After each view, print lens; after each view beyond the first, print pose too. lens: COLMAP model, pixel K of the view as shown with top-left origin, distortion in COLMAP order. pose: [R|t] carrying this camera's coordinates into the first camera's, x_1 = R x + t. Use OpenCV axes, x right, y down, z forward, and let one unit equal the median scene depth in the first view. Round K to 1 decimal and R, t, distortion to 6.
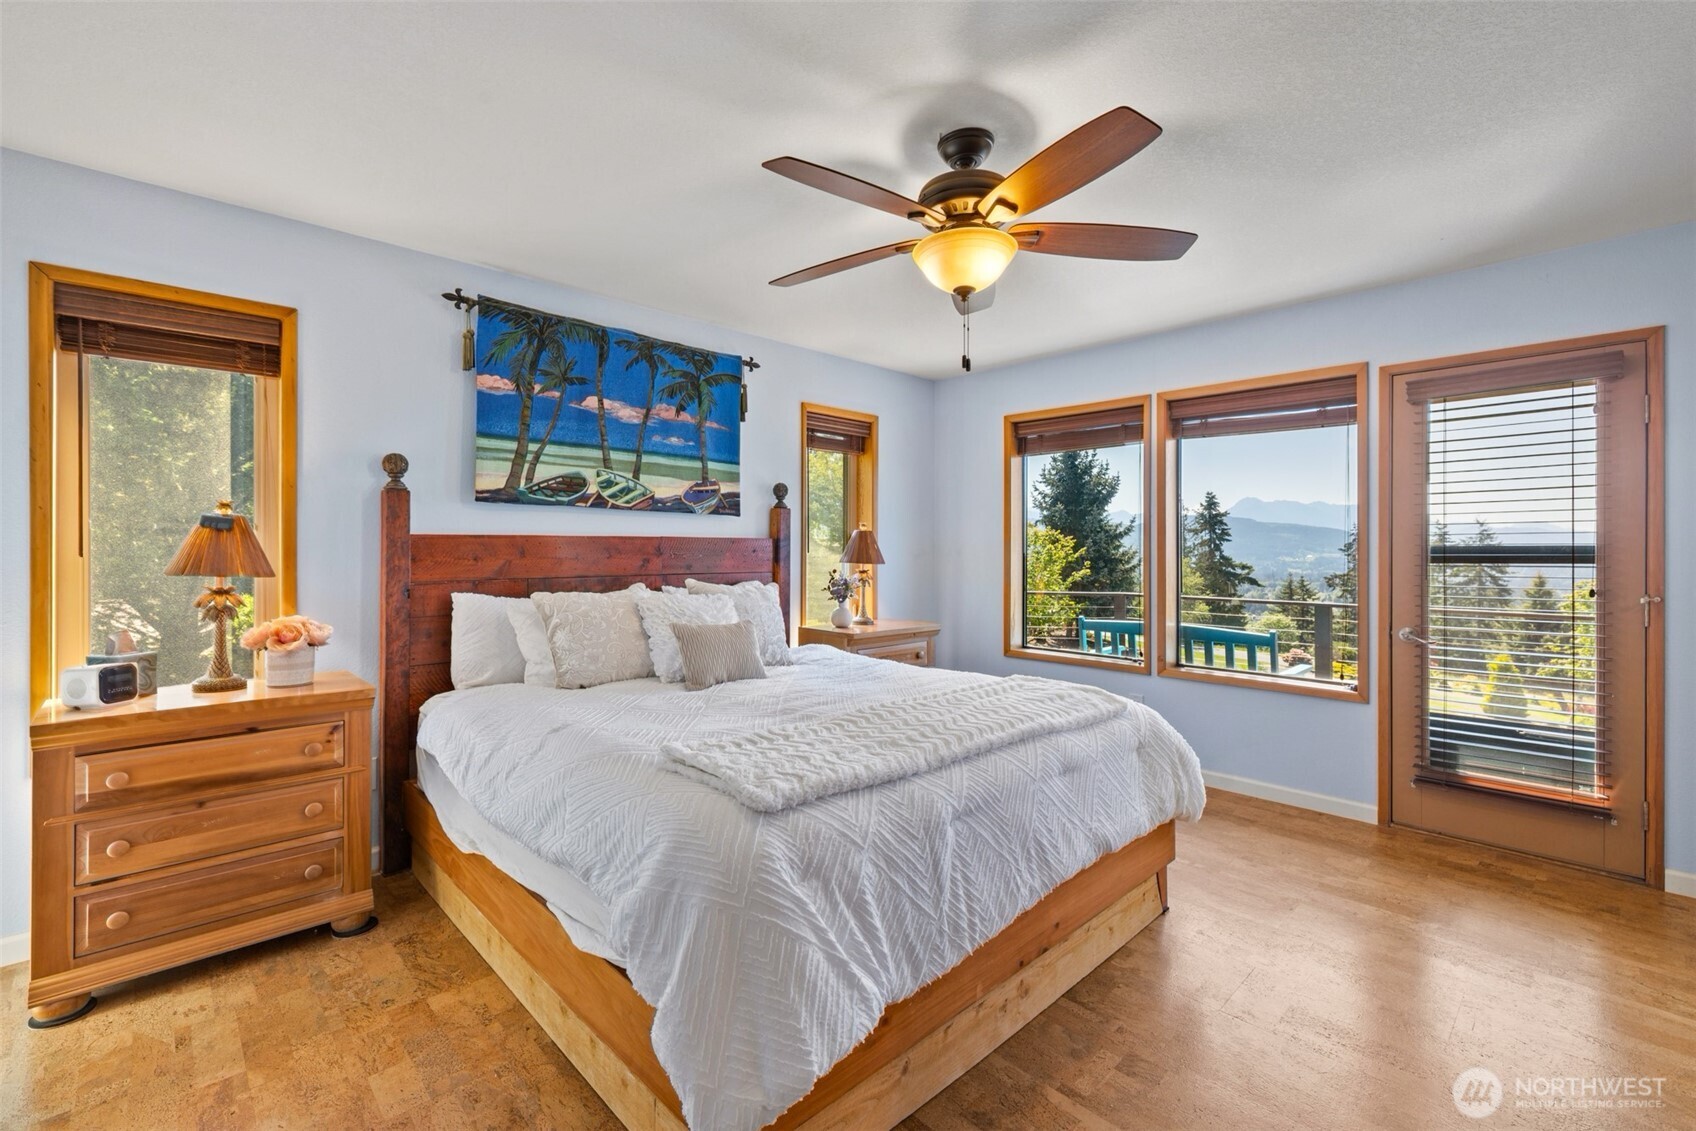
lens RADIAL K [[739.0, 0, 858.0], [0, 739.0, 548.0], [0, 0, 1]] dist [-0.000587, 0.000968]
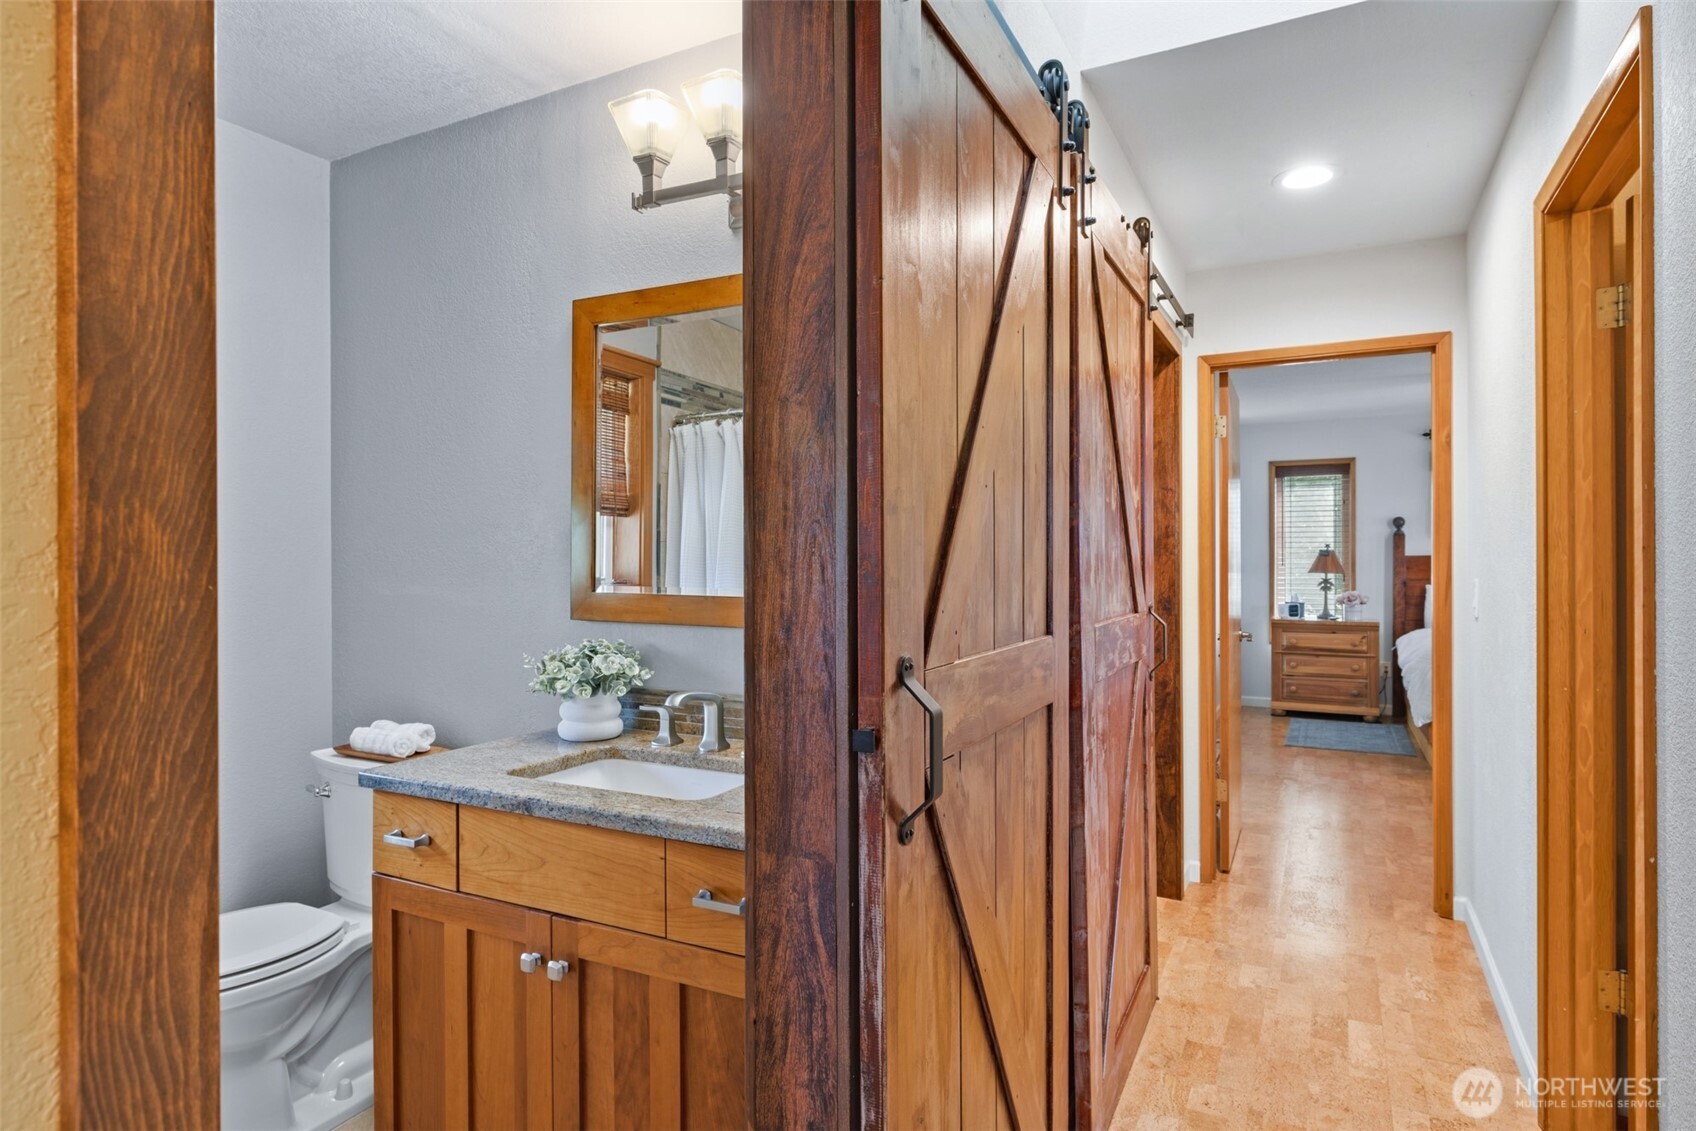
lens RADIAL K [[910.0, 0, 851.2], [0, 910.0, 562.4], [0, 0, 1]] dist [-0.001773, -0.000358]
pose [[0.304530, -0.001908, -0.952501, 1.401421], [0.002836, 0.999995, -0.001097, -0.001009], [0.952499, -0.002367, 0.304534, -1.302400]]
